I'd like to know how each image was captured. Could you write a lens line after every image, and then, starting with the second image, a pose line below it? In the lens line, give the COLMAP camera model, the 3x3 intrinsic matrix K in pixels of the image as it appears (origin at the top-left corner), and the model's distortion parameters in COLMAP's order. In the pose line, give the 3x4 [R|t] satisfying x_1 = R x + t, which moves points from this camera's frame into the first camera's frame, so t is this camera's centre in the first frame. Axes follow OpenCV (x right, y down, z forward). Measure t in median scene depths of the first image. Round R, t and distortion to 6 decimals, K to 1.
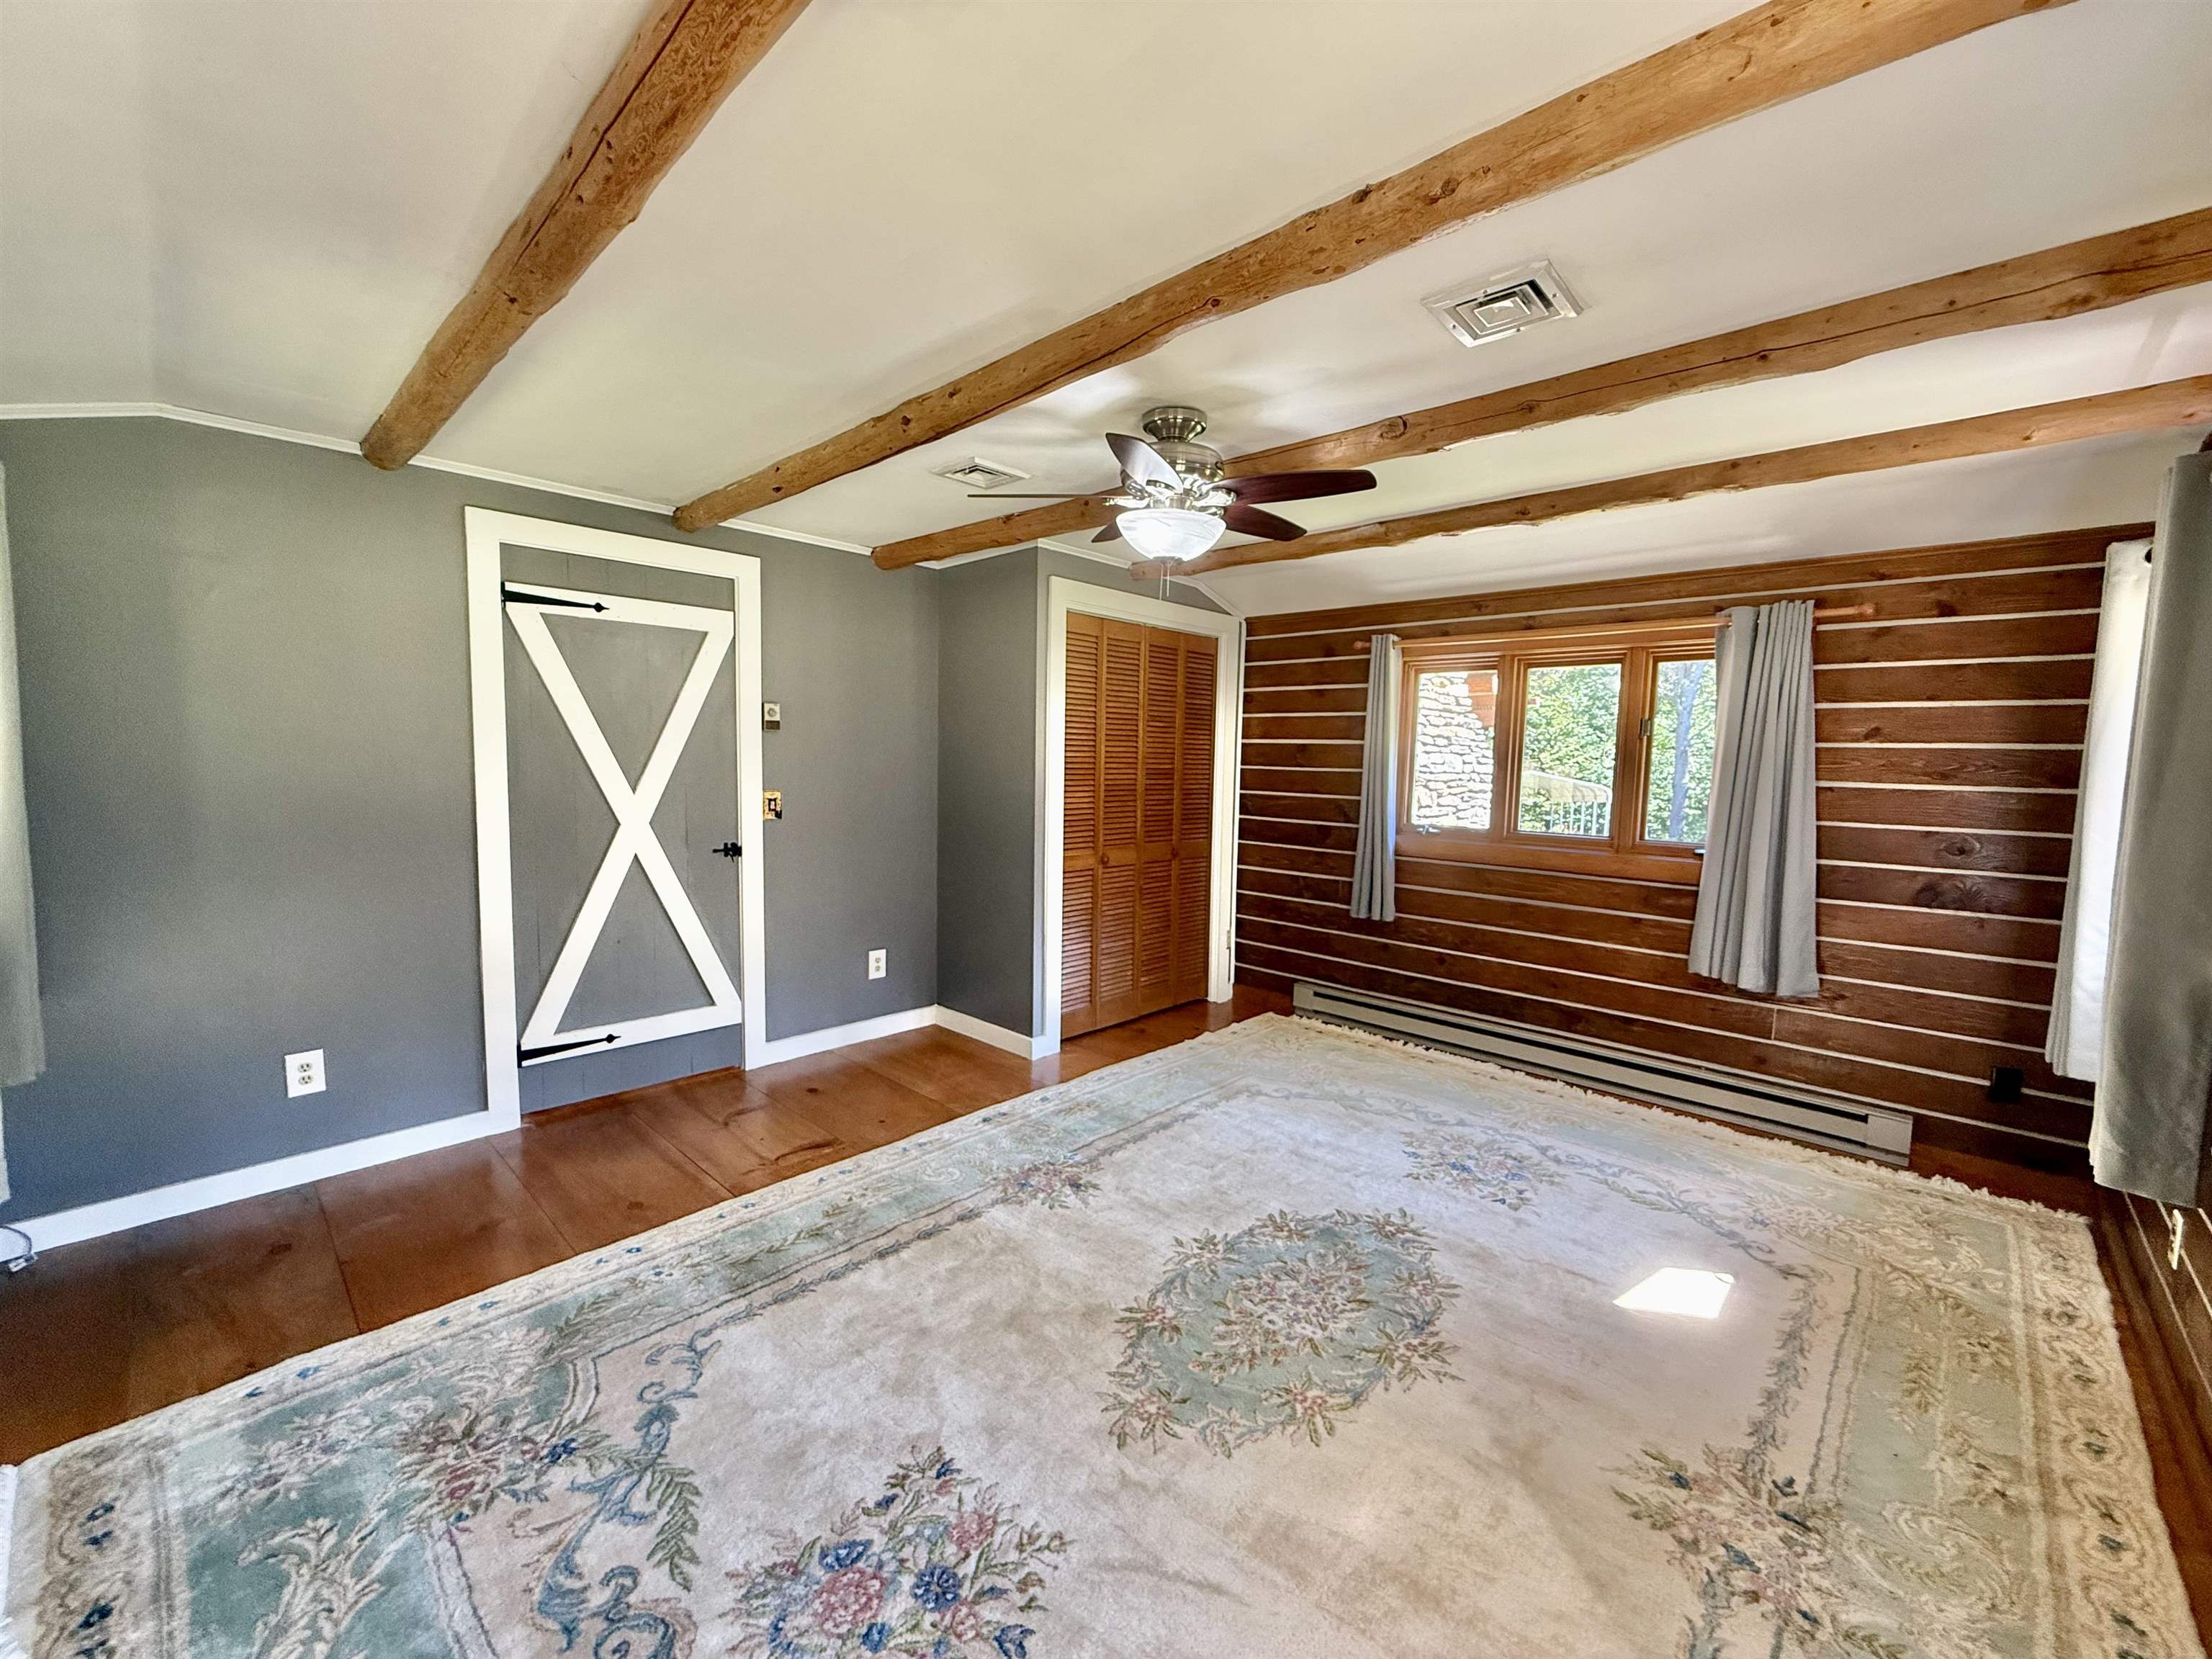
lens RADIAL K [[881.4, 0, 1096.2], [0, 881.4, 831.6], [0, 0, 1]] dist [0.001200, 0.001353]
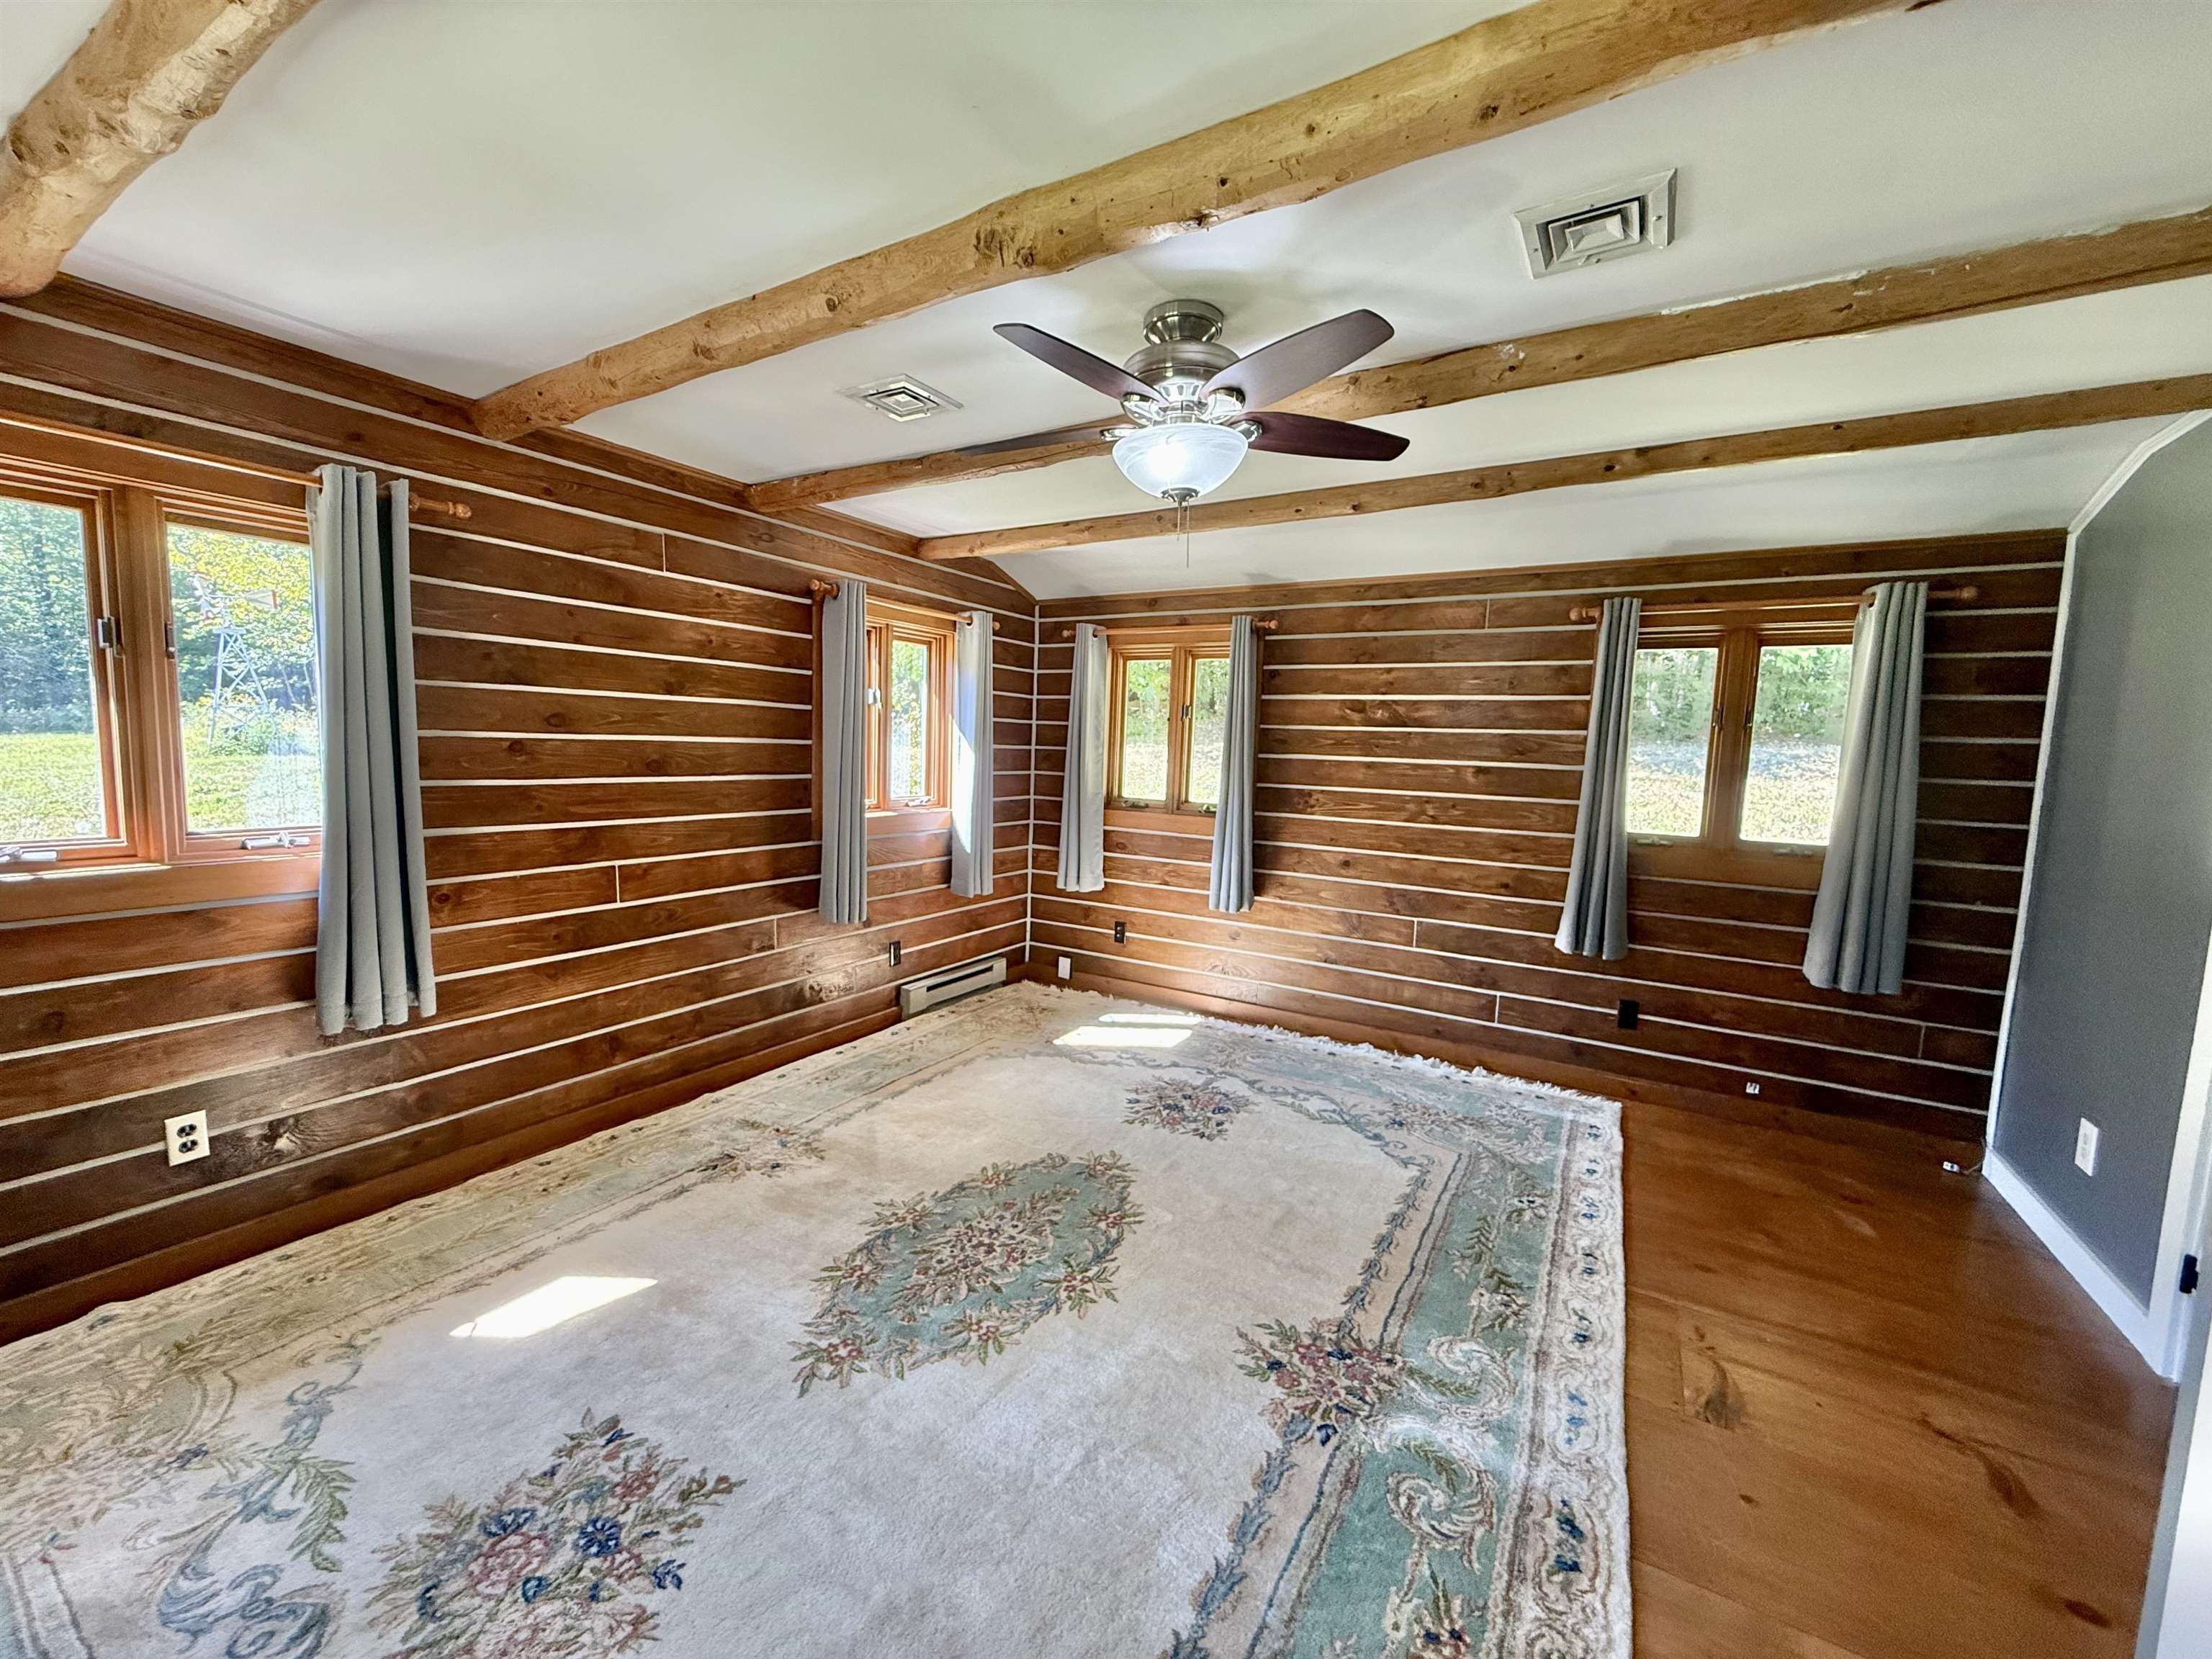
lens RADIAL K [[881.4, 0, 1097.0], [0, 881.4, 826.9], [0, 0, 1]] dist [0.001200, 0.001353]
pose [[-0.974347, -0.031497, -0.222835, 0.264827], [-0.071471, 0.982206, 0.173676, -0.116538], [0.213400, 0.185147, -0.959261, 1.465506]]
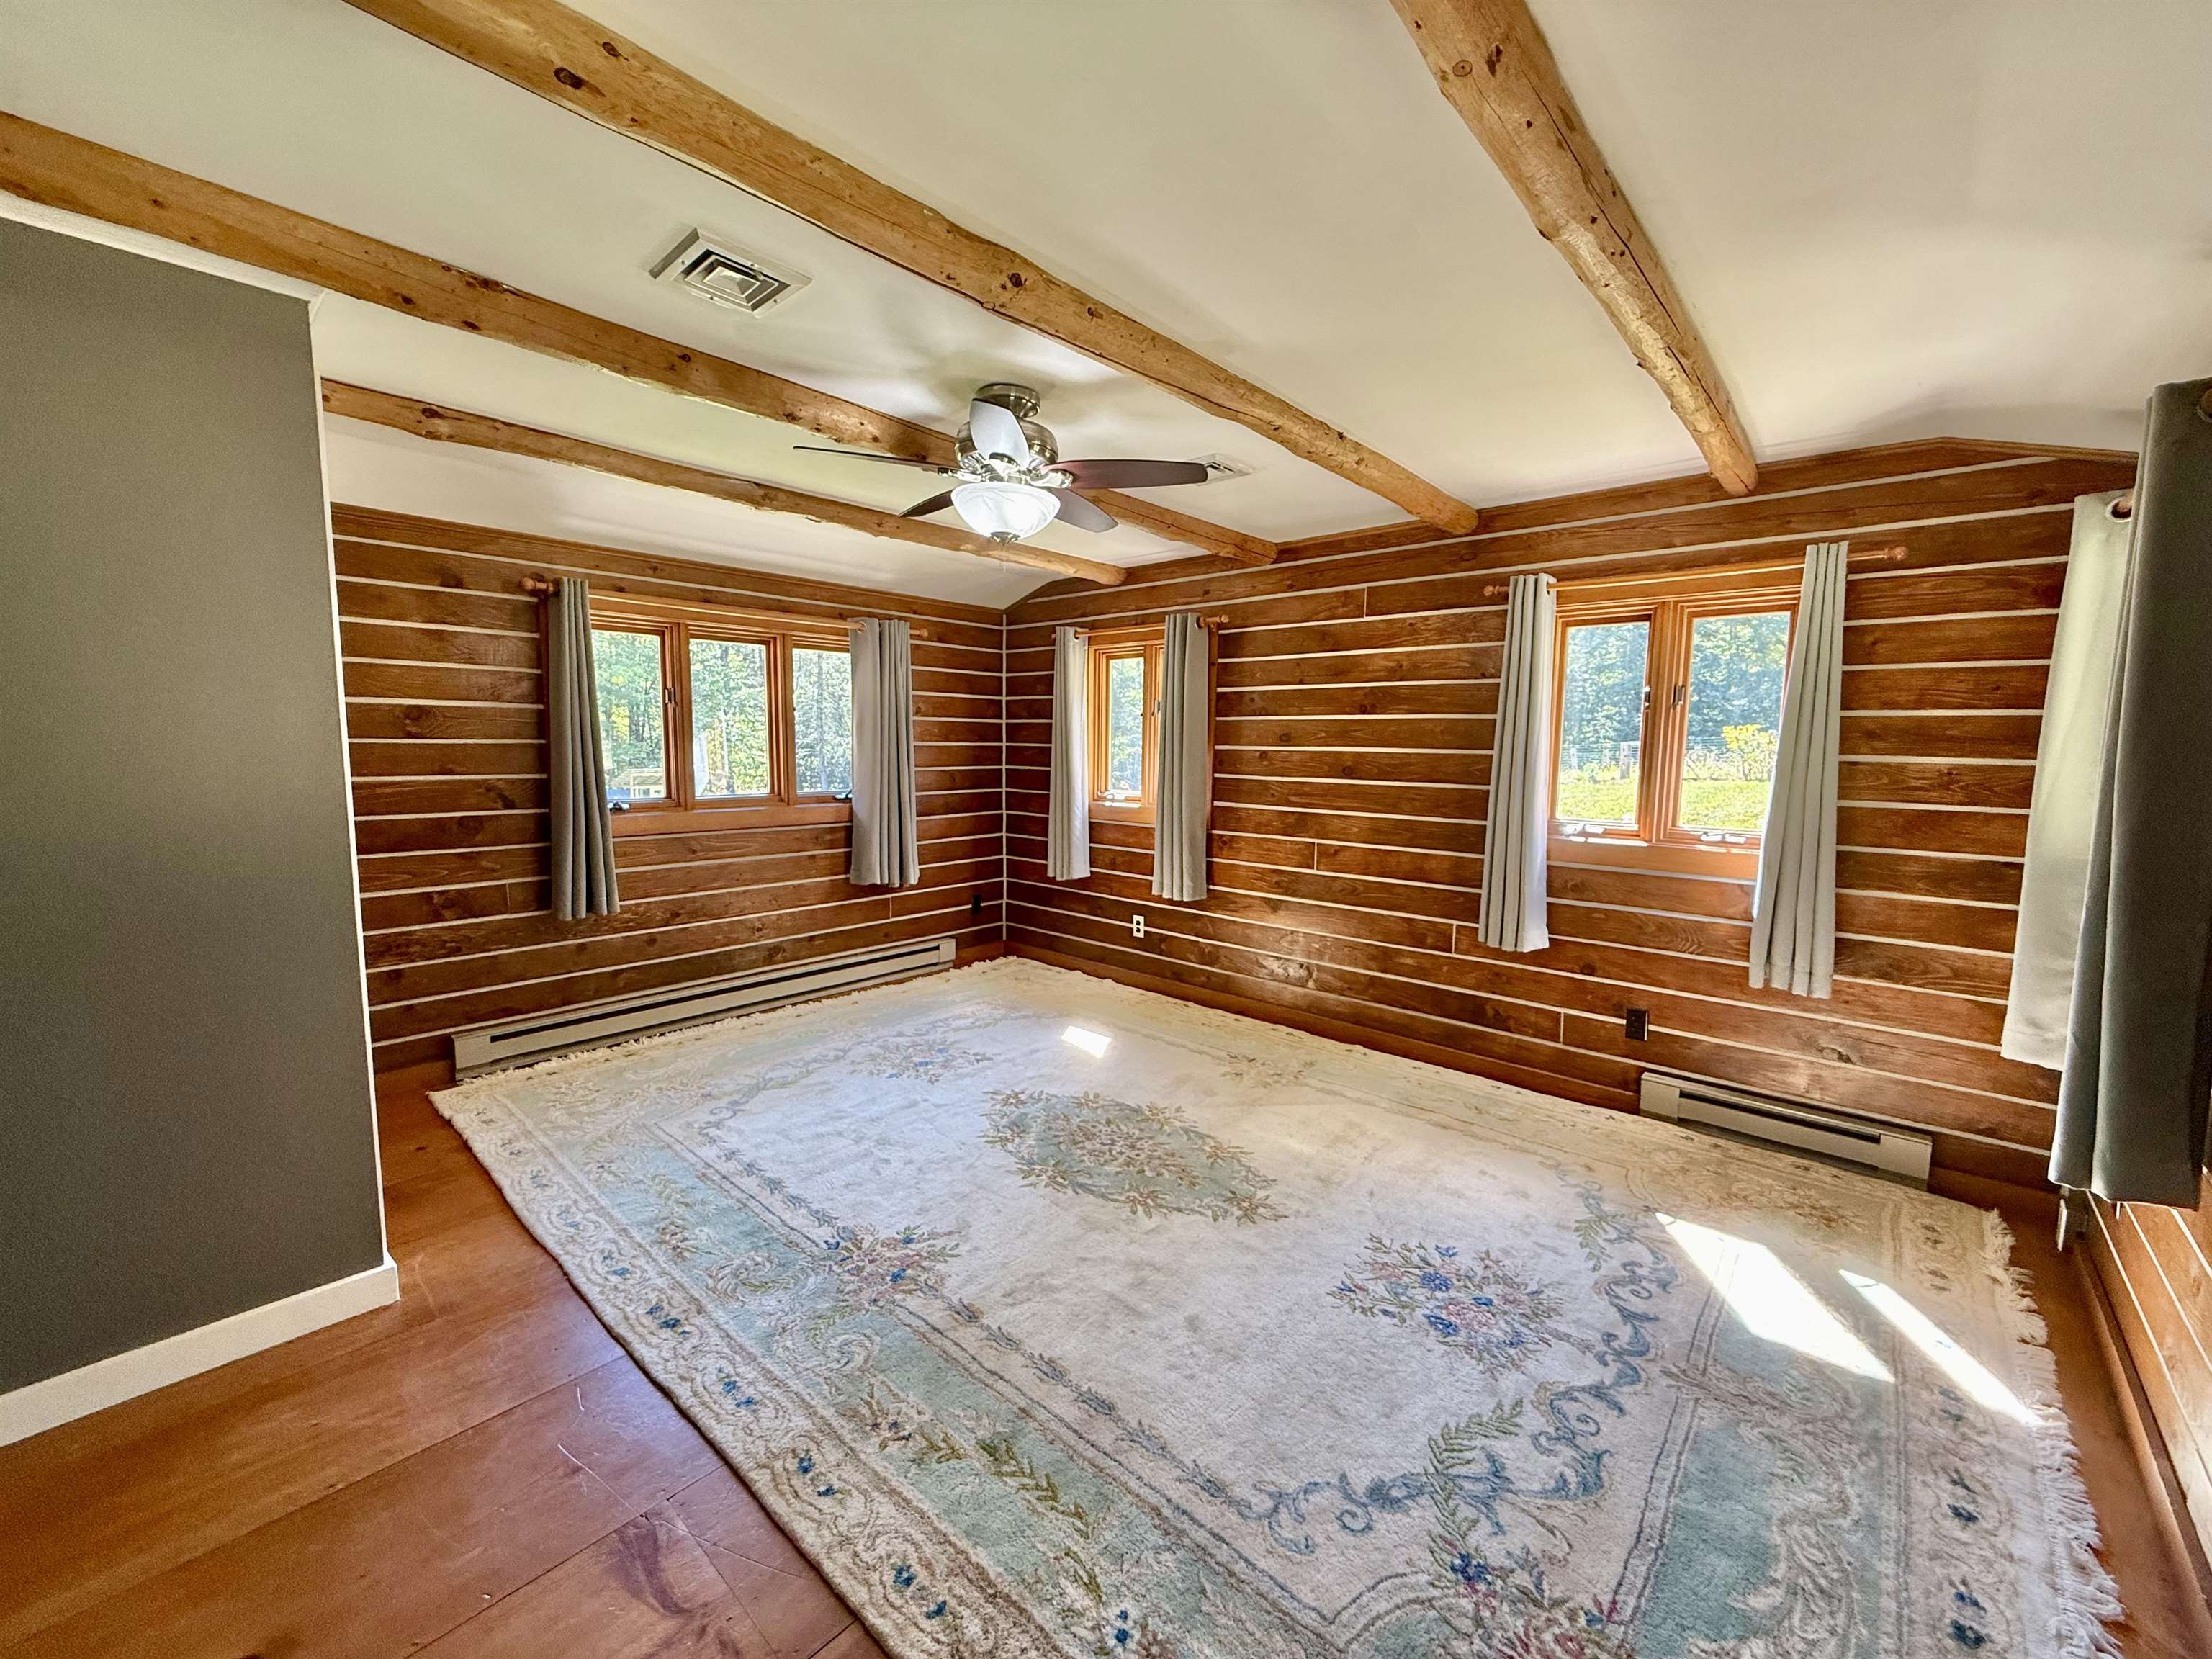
lens RADIAL K [[881.4, 0, 1100.1], [0, 881.4, 830.4], [0, 0, 1]] dist [0.001200, 0.001353]
pose [[-0.027270, -0.123380, 0.991985, -0.773504], [0.074733, 0.989325, 0.125104, -0.076069], [-0.996831, 0.077546, -0.017758, 0.753613]]
